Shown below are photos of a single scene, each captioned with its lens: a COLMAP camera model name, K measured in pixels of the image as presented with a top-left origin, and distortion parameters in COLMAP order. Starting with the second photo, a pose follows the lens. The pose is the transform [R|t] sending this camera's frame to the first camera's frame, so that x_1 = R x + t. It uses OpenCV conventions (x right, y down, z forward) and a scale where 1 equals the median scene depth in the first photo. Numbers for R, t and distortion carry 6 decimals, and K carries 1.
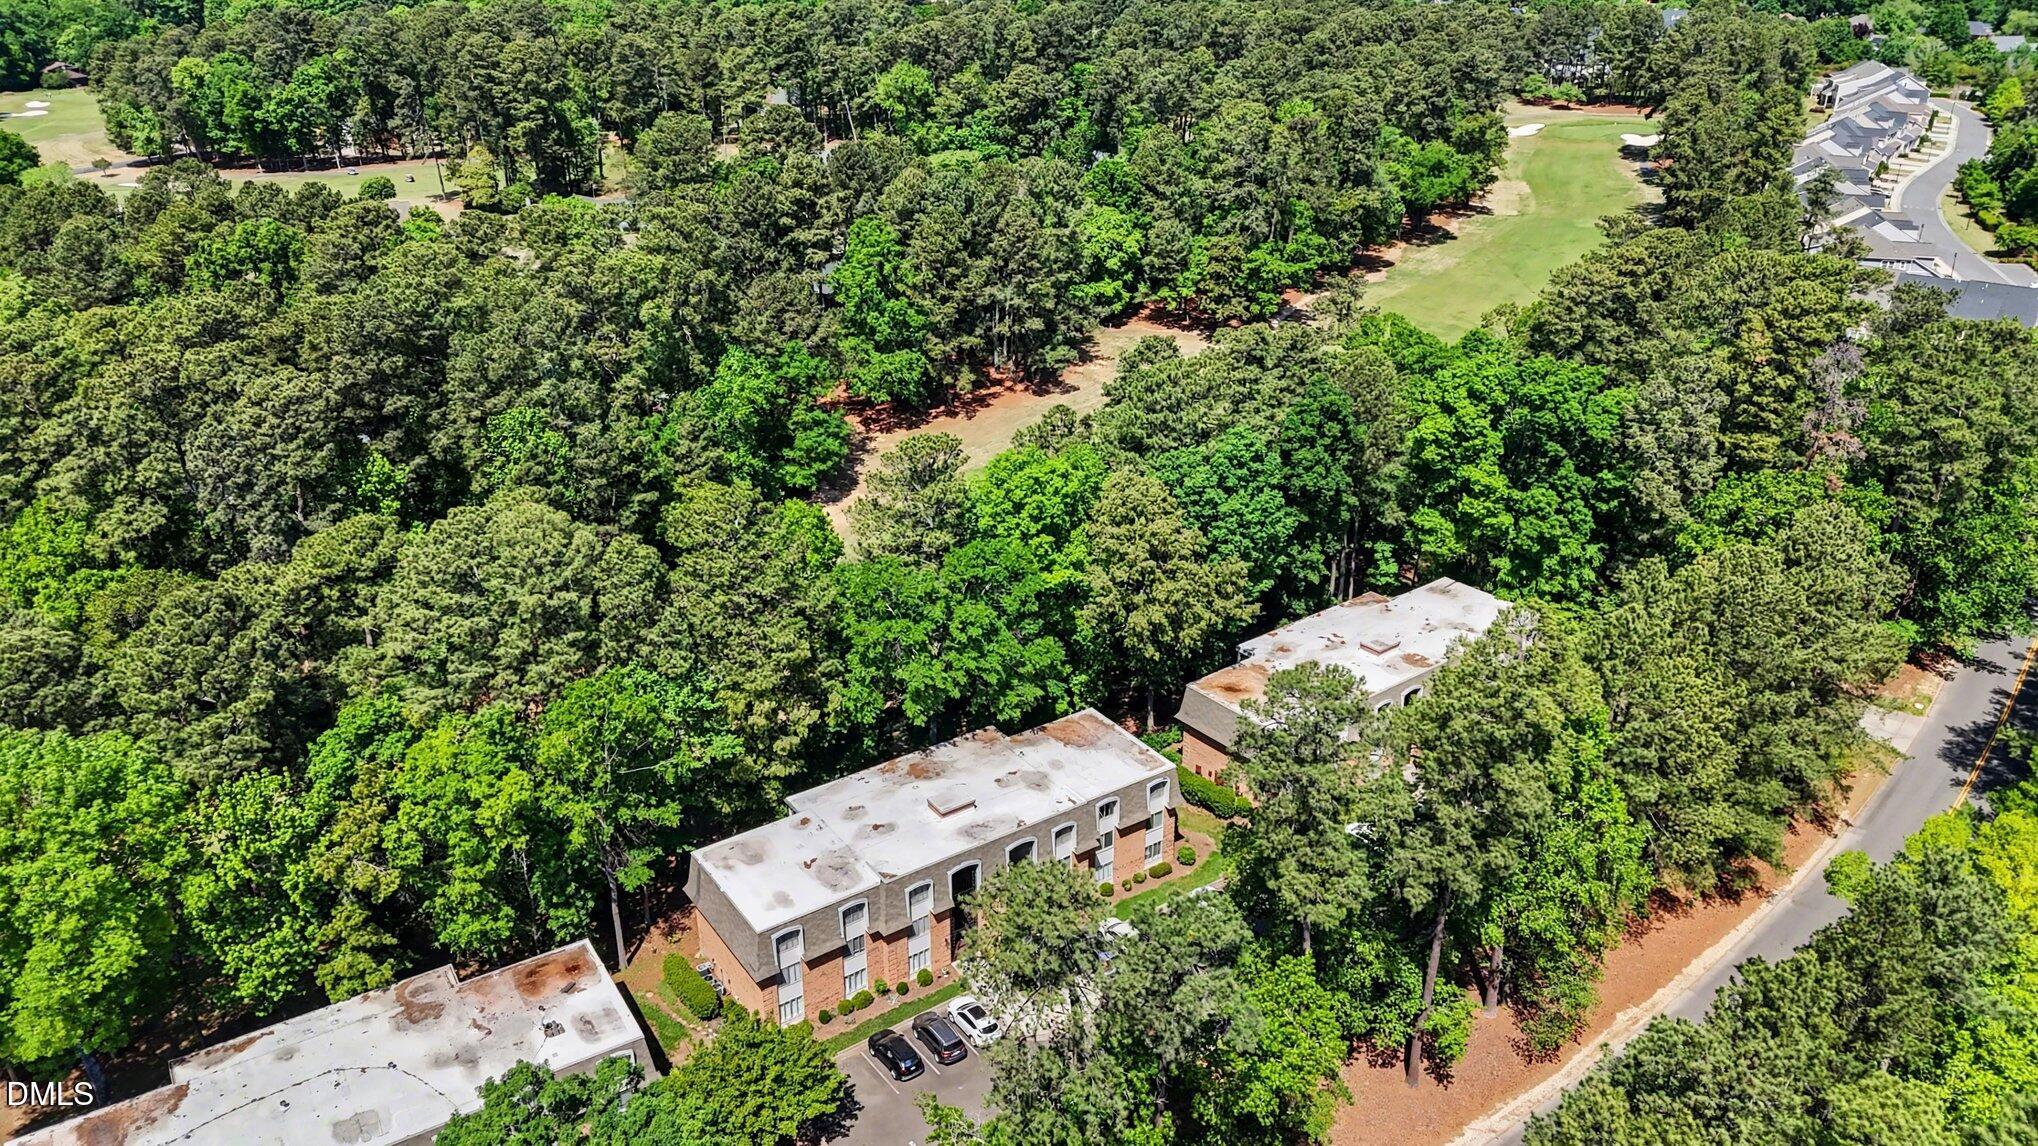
lens RADIAL K [[1497.4, 0, 1019.0], [0, 1497.4, 573.0], [0, 0, 1]] dist [0.077131, -0.081383]
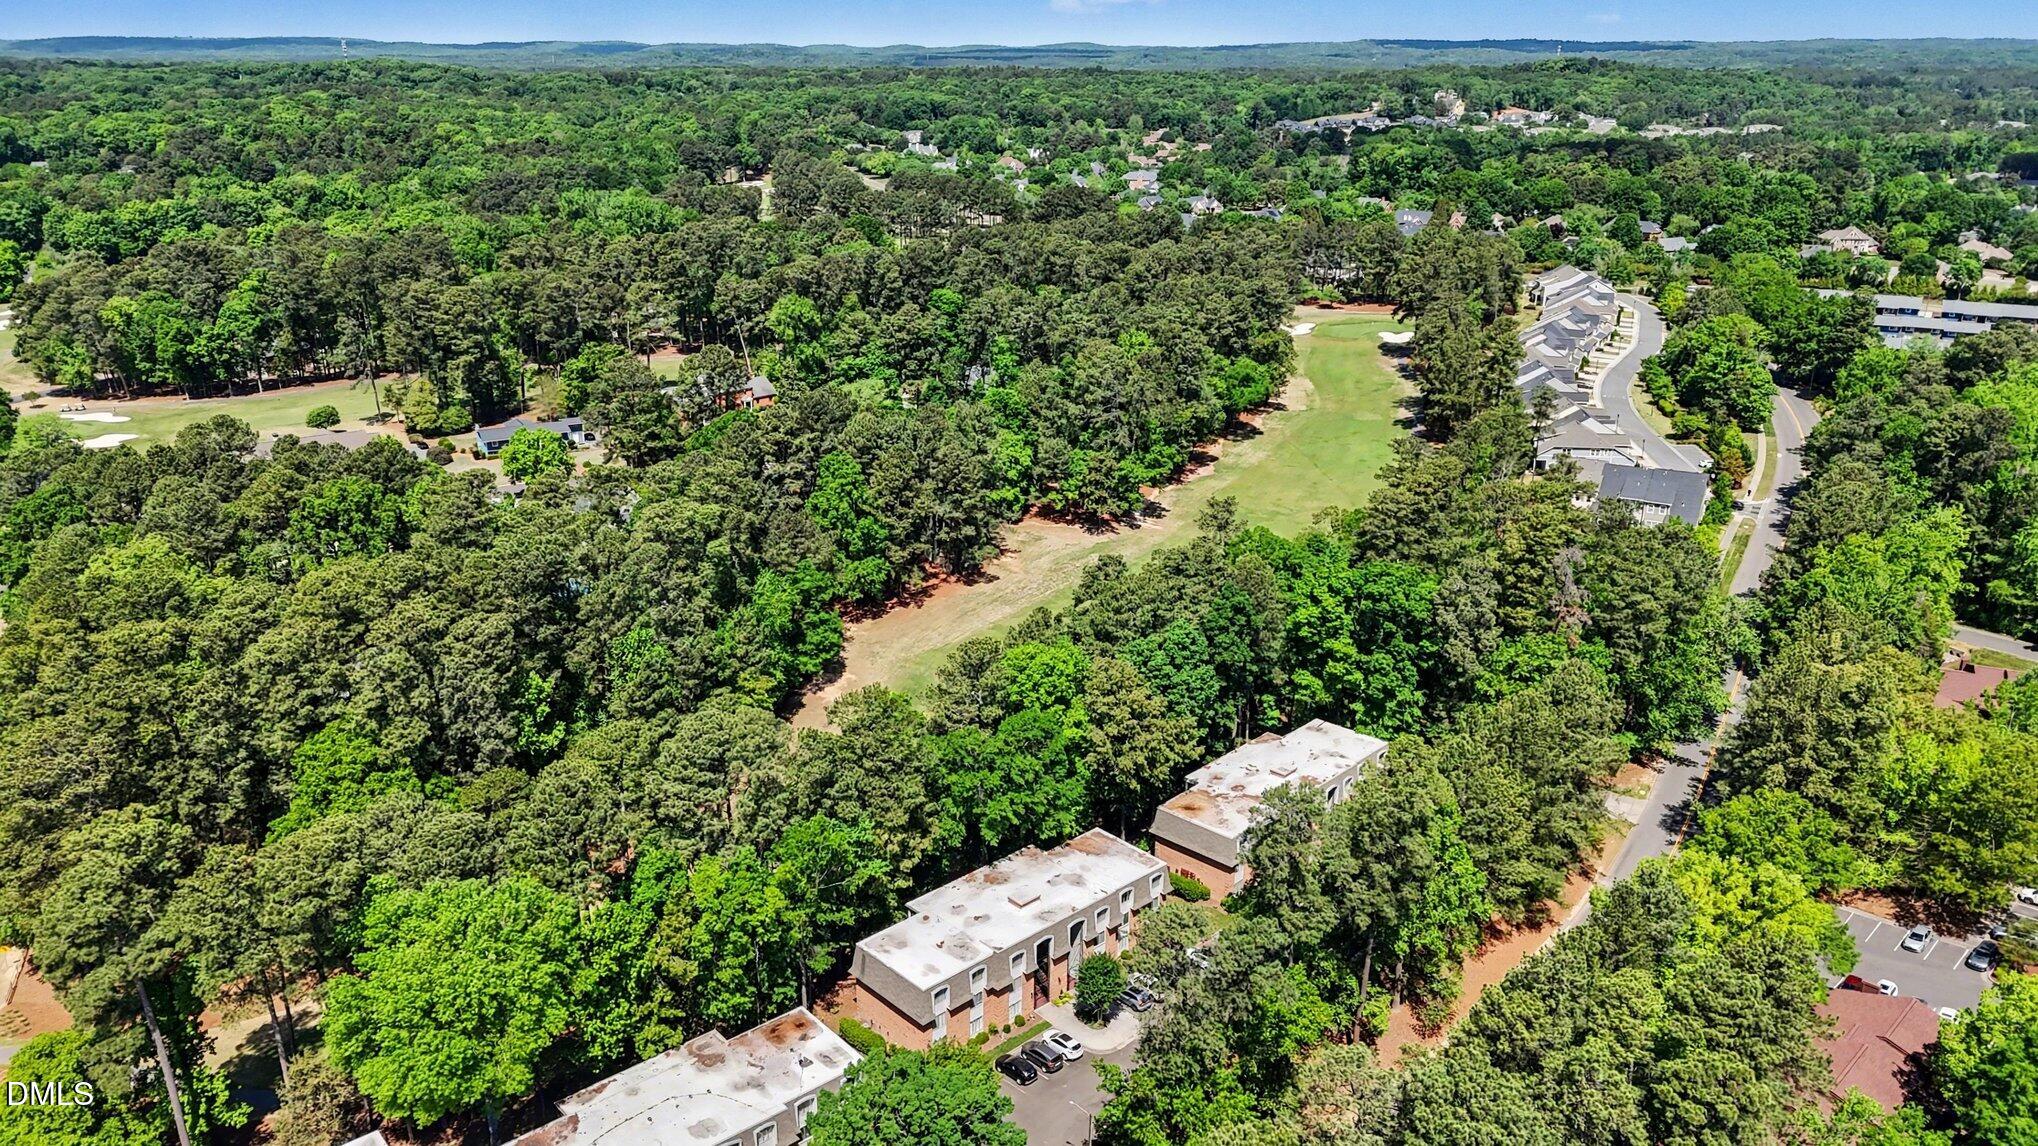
lens RADIAL K [[1505.6, 0, 1019.0], [0, 1505.6, 573.0], [0, 0, 1]] dist [0.155962, -0.424937]
pose [[0.988529, -0.041282, 0.145279, -0.193676], [0.055058, 0.994225, -0.092116, -0.018243], [-0.140638, 0.099058, 0.985093, -0.362010]]
